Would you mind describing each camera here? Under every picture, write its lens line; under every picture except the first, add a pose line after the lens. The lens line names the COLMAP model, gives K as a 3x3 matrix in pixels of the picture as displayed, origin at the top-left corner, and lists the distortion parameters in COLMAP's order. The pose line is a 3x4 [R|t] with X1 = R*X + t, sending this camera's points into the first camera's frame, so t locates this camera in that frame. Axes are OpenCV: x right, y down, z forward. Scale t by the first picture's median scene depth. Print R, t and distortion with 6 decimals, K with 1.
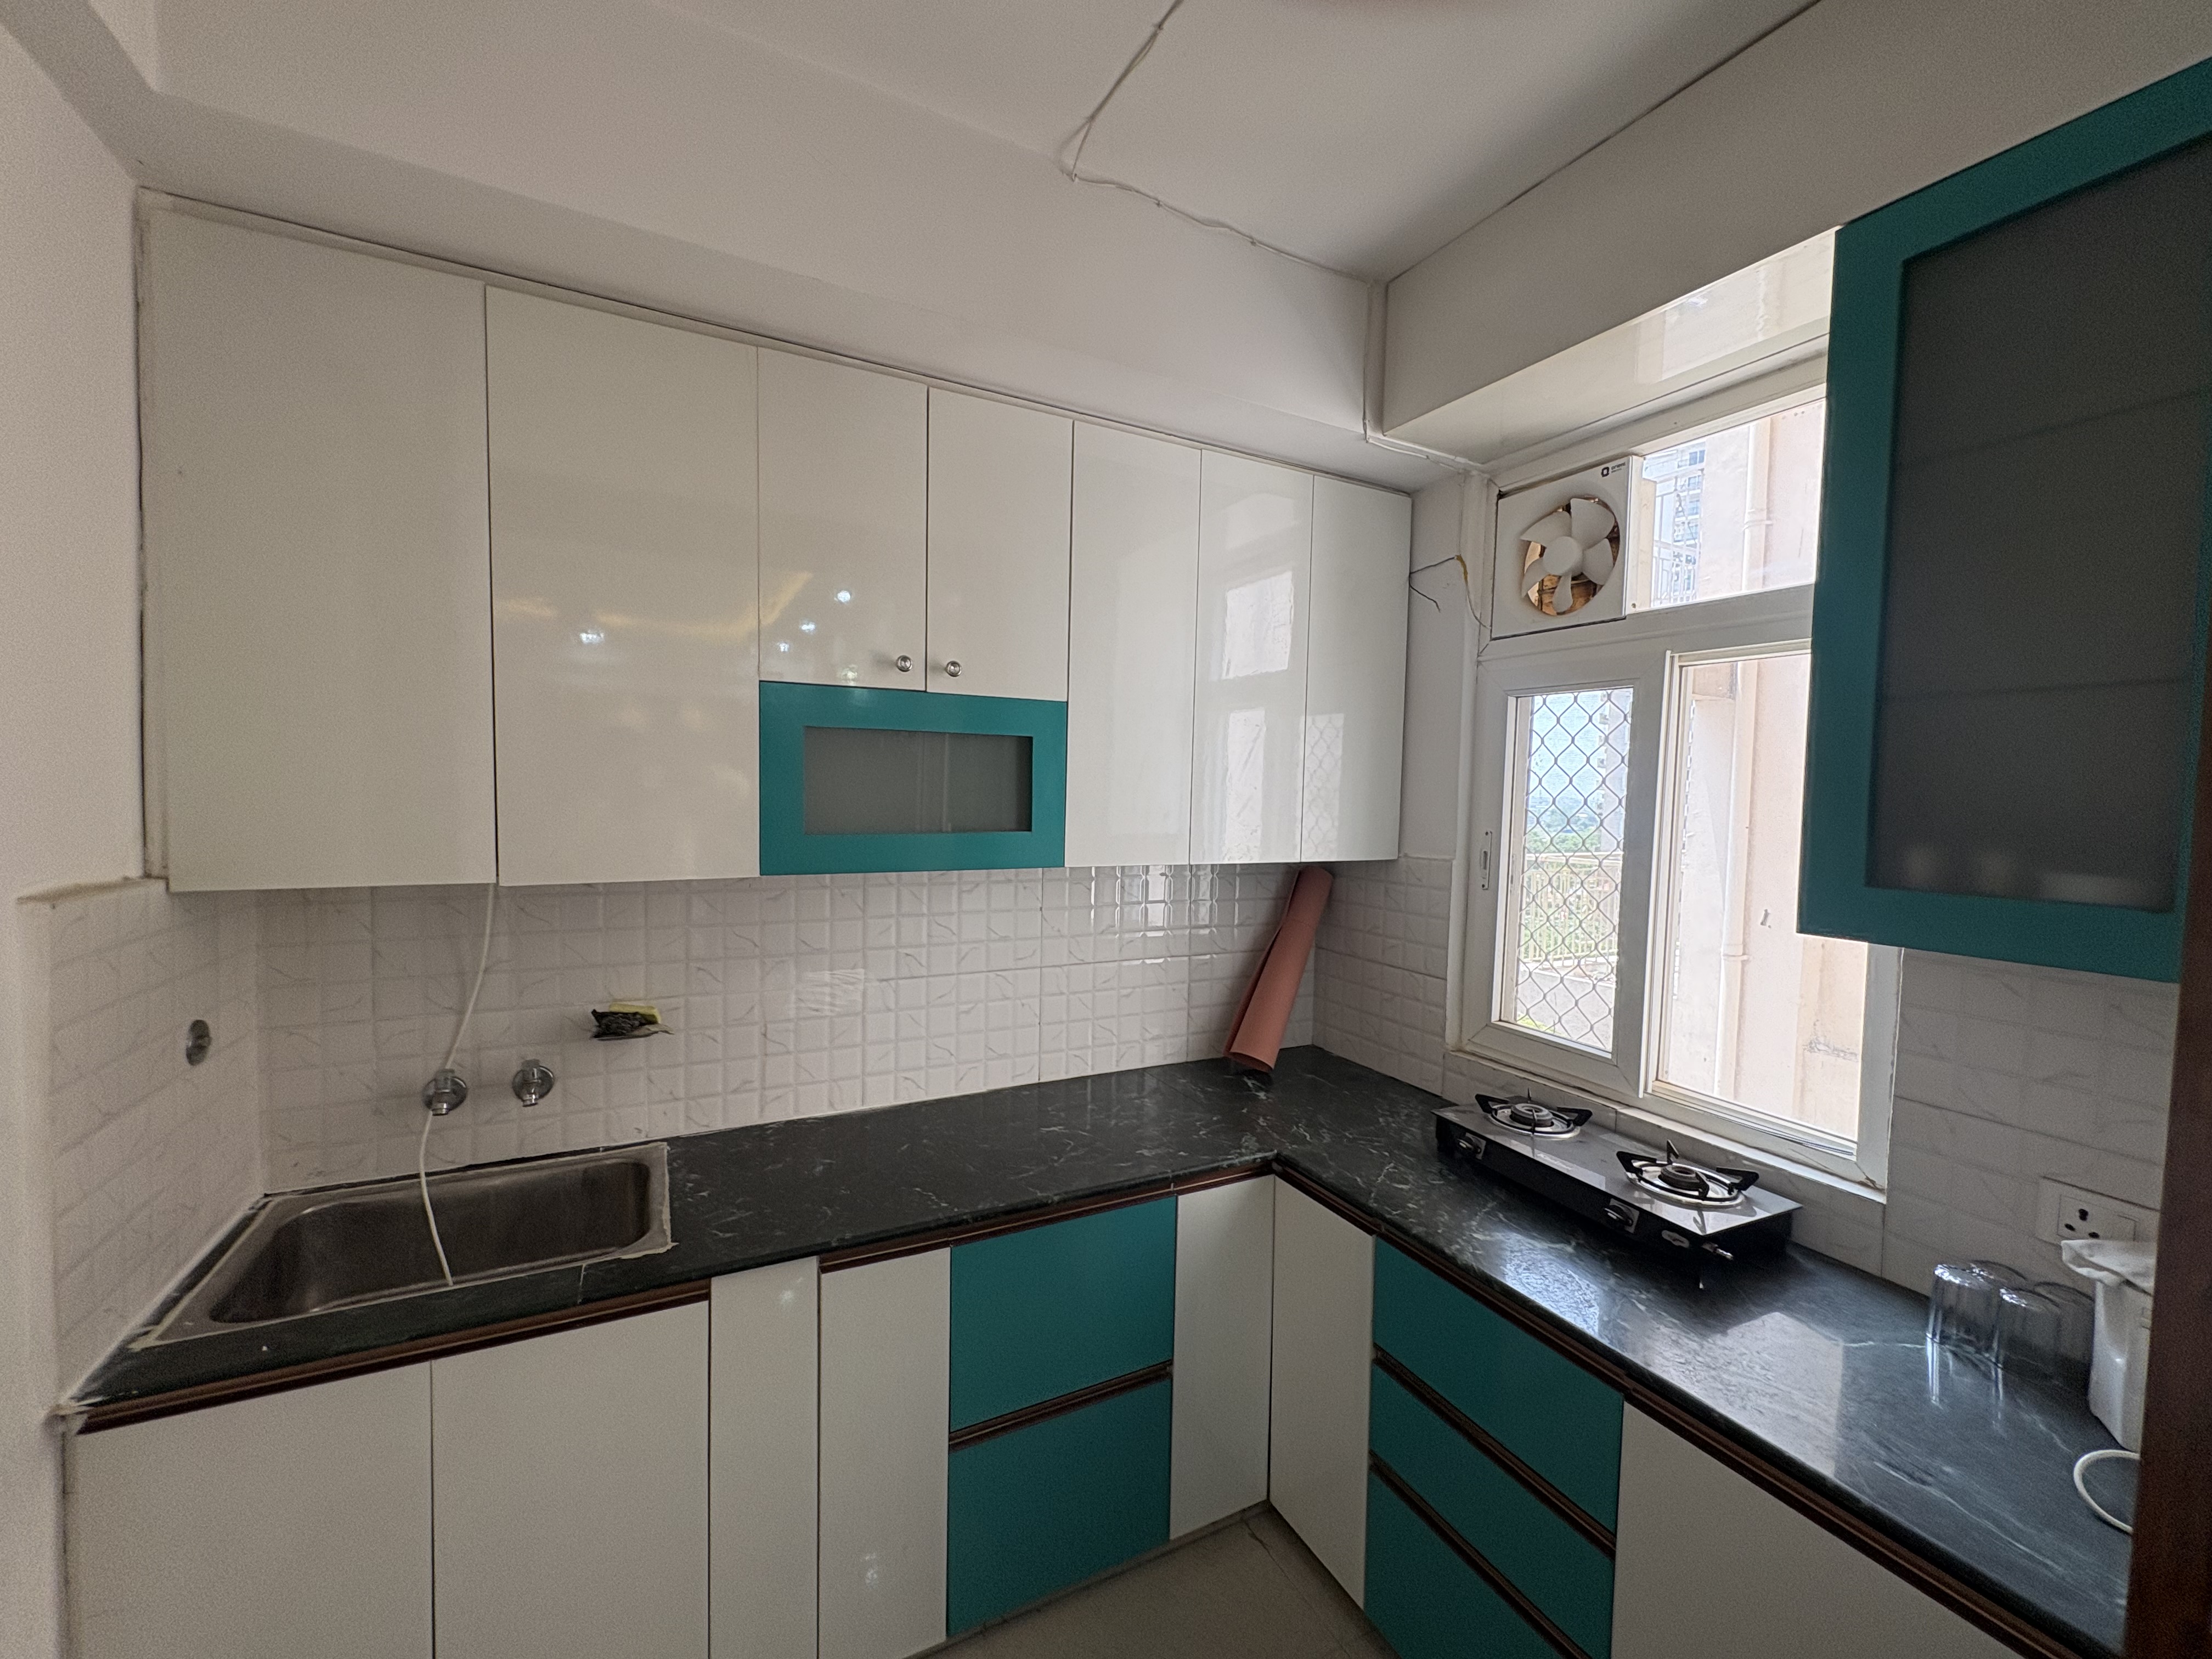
lens RADIAL K [[879.8, 0, 1106.0], [0, 879.8, 829.5], [0, 0, 1]] dist [-0.000309, 0.000332]
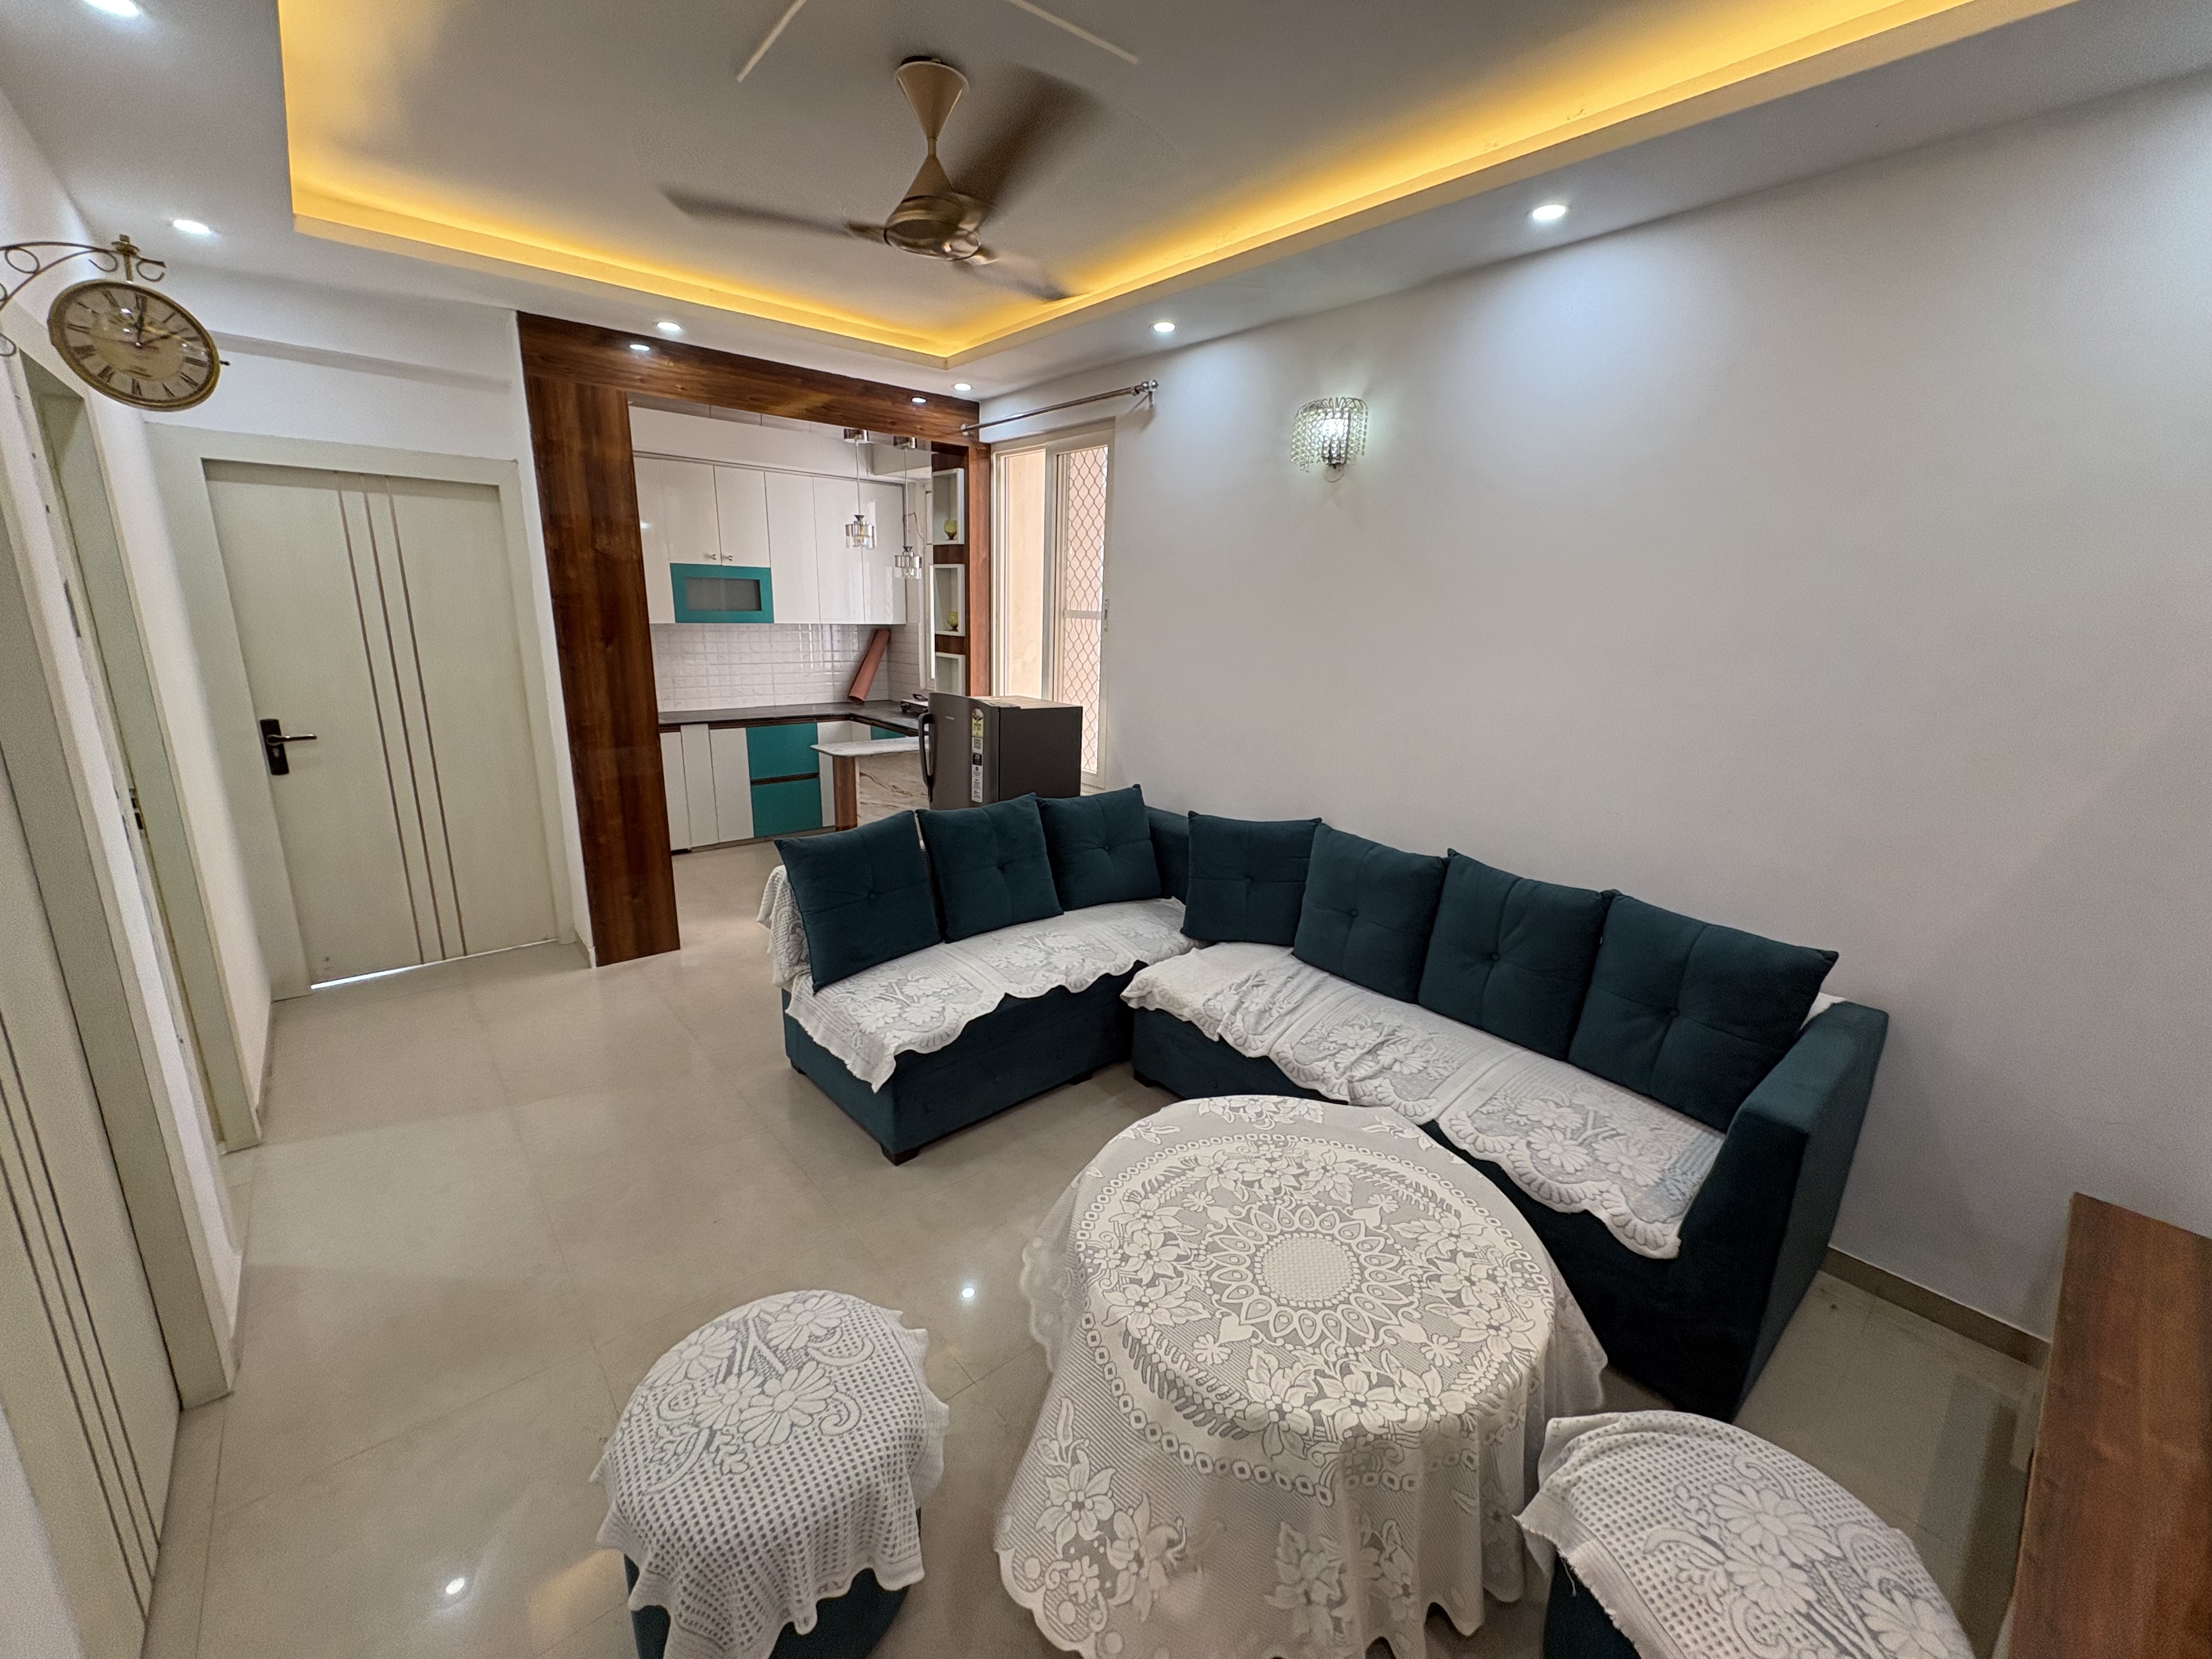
lens RADIAL K [[879.8, 0, 1106.0], [0, 879.8, 829.5], [0, 0, 1]] dist [-0.000309, 0.000332]
pose [[0.971499, -0.056511, 0.230210, 0.328224], [0.007091, 0.977661, 0.210069, 0.108754], [-0.236939, -0.202449, 0.950197, -2.326854]]
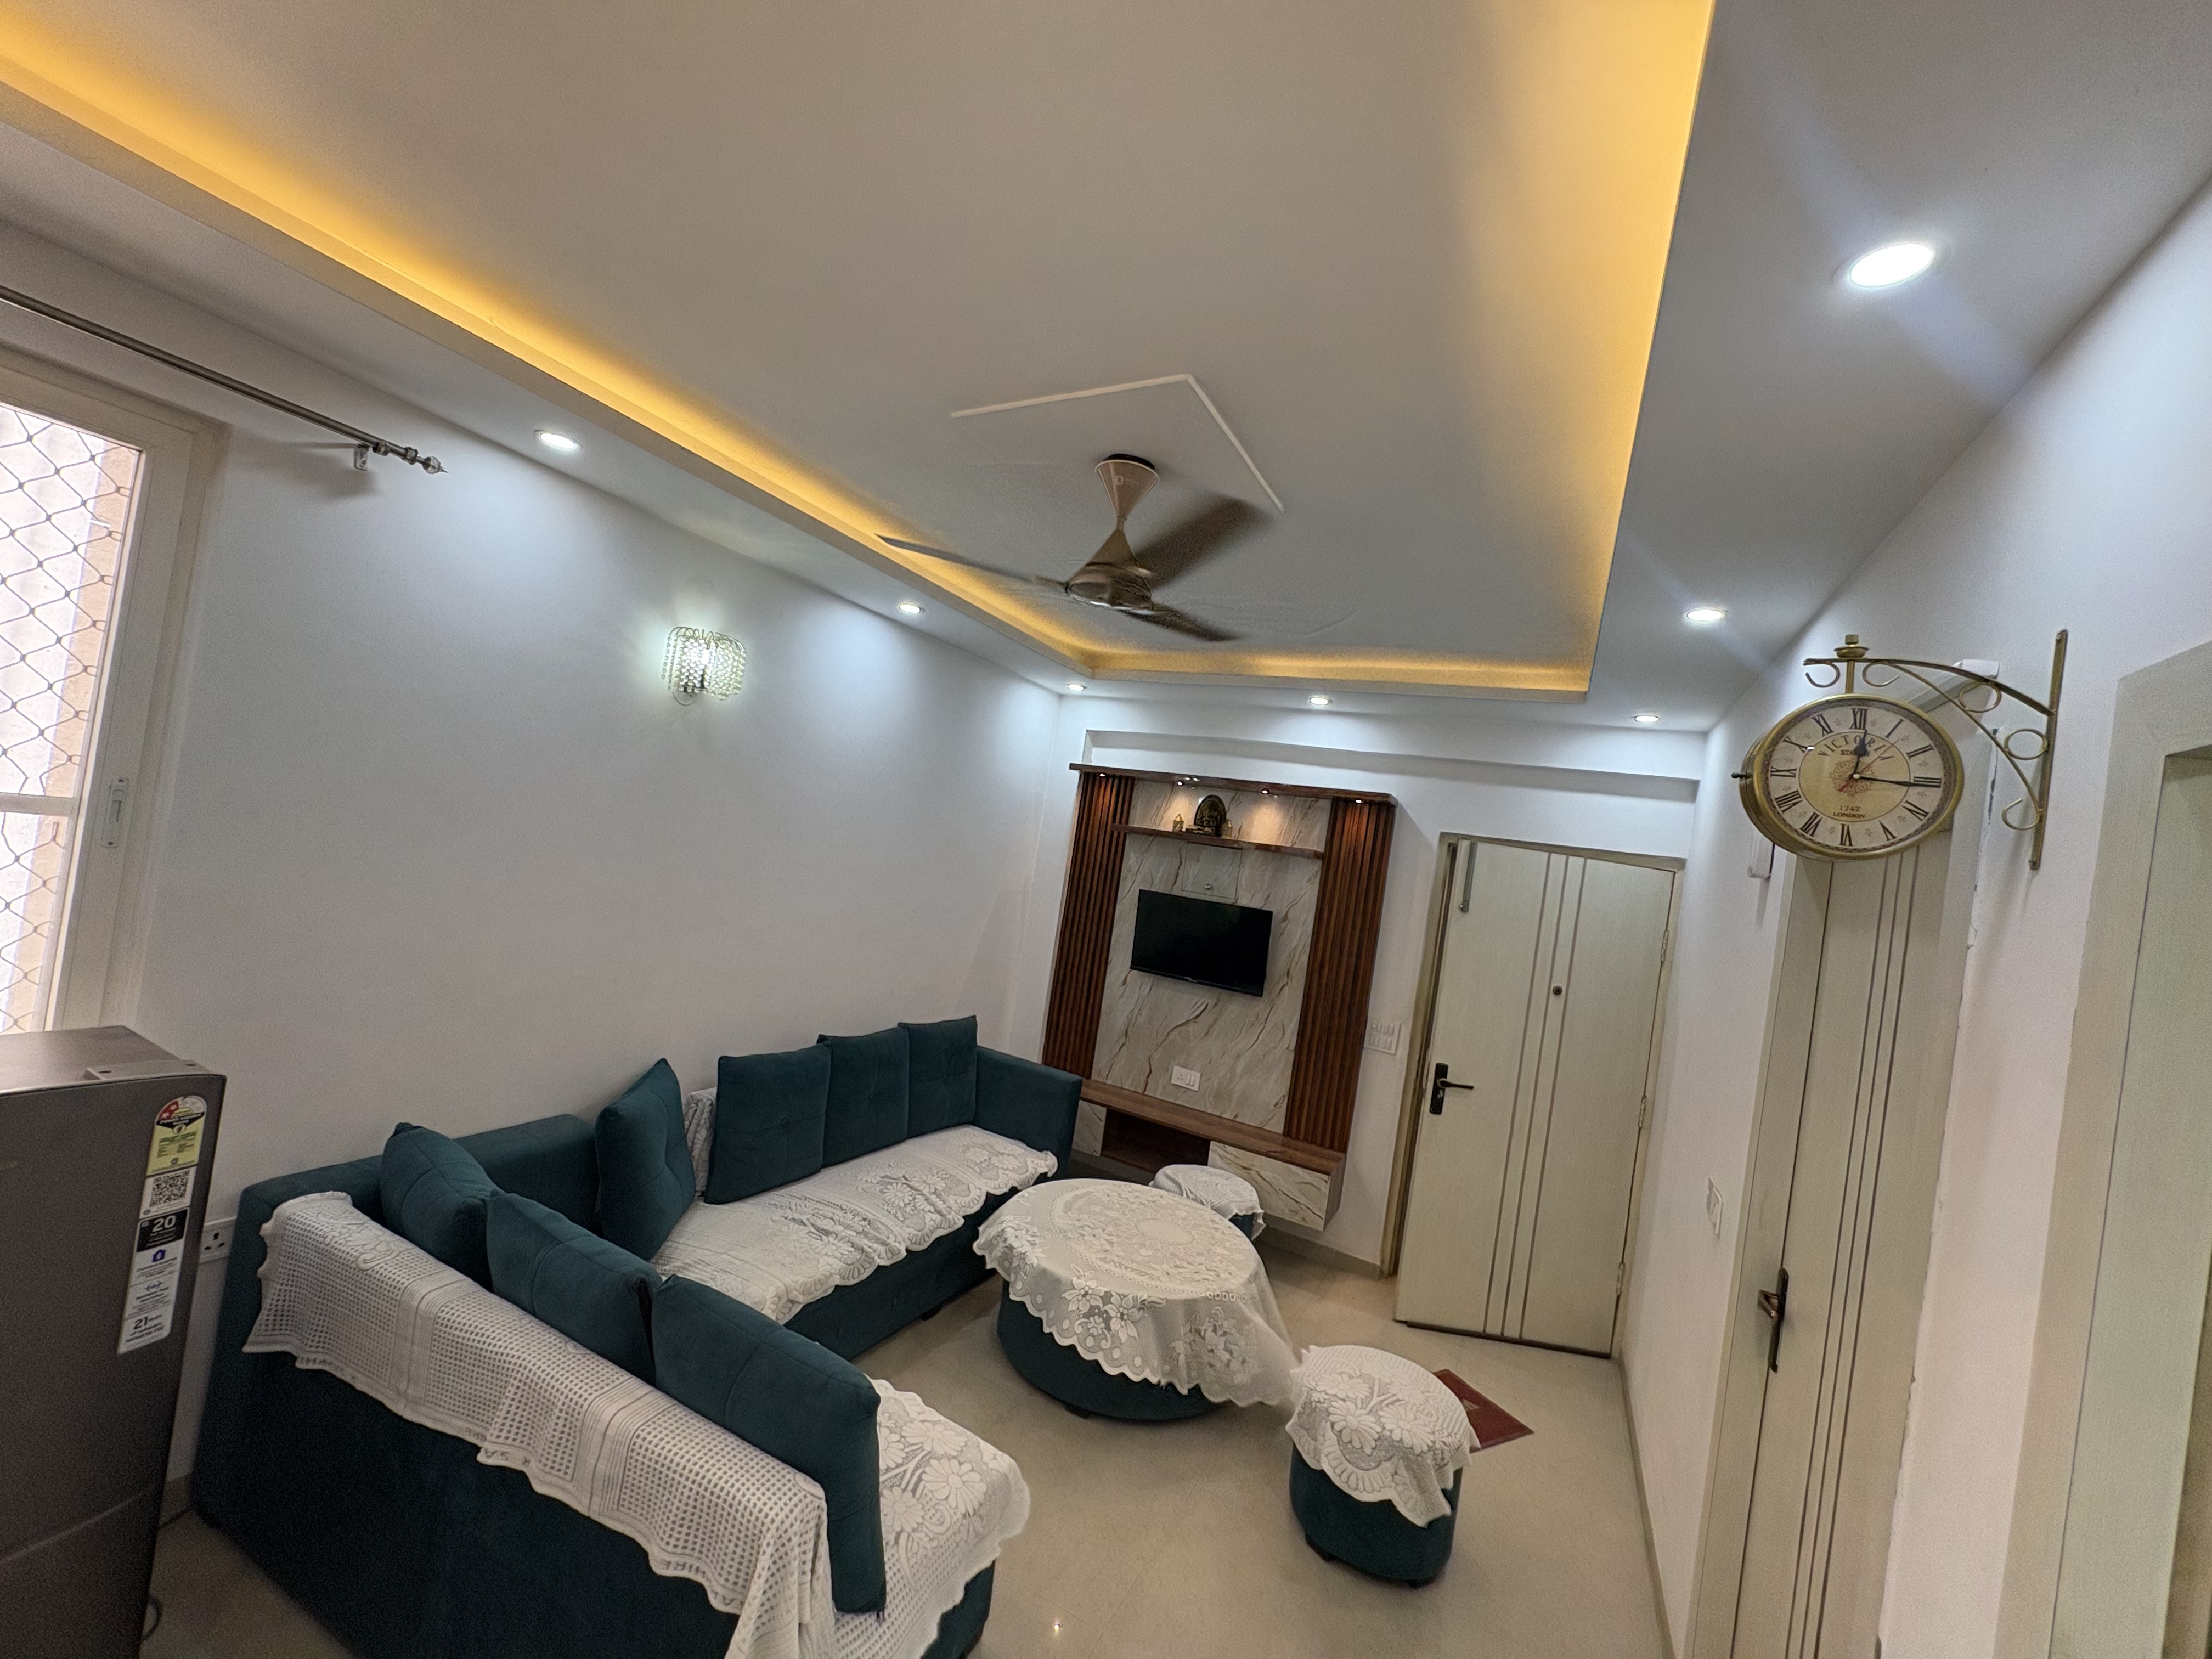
lens RADIAL K [[876.9, 0, 1108.5], [0, 876.9, 827.1], [0, 0, 1]] dist [-0.000951, -0.000320]
pose [[-0.581810, -0.095621, 0.807684, -0.518875], [-0.125887, 0.991685, 0.026723, -0.090388], [-0.803523, -0.086129, -0.589010, -0.525814]]
